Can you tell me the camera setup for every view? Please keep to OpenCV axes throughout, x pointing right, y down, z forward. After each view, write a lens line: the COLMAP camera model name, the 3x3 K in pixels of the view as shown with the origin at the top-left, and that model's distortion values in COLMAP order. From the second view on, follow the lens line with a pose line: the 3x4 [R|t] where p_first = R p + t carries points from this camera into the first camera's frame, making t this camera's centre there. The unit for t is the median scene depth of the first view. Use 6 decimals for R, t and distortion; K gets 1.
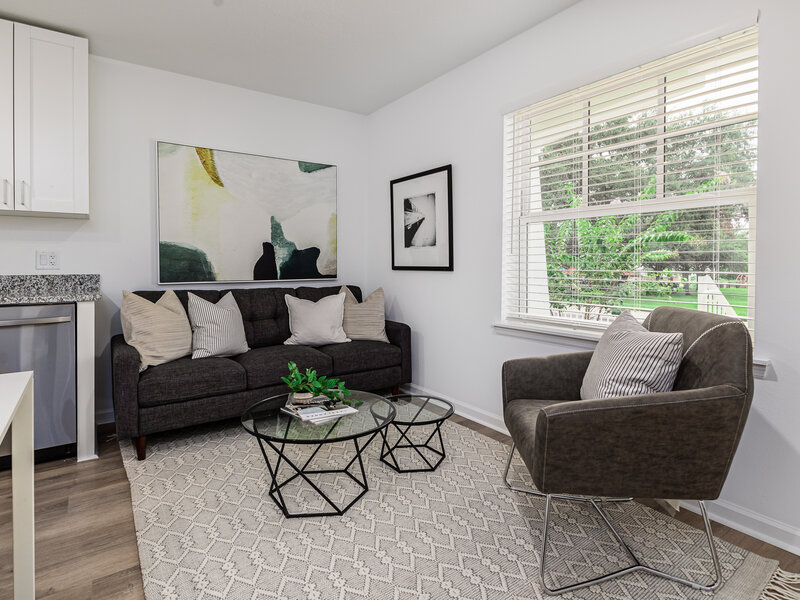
lens RADIAL K [[439.9, 0, 400.1], [0, 439.9, 263.7], [0, 0, 1]] dist [0.000167, -0.000100]
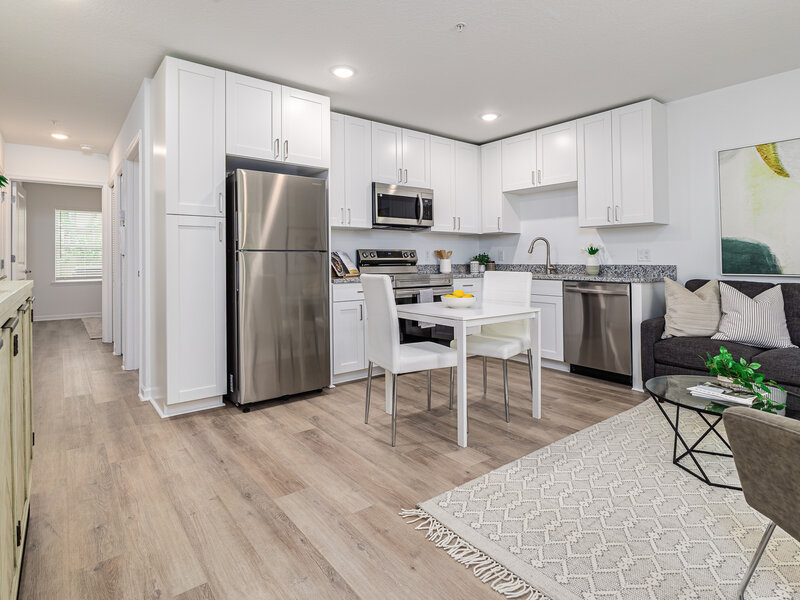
lens RADIAL K [[439.9, 0, 400.1], [0, 439.9, 263.7], [0, 0, 1]] dist [0.000167, -0.000100]
pose [[0.048140, 0.012841, -0.998758, 0.596911], [0.004790, 0.999903, 0.013087, -0.001728], [0.998829, -0.005414, 0.048074, 0.111565]]
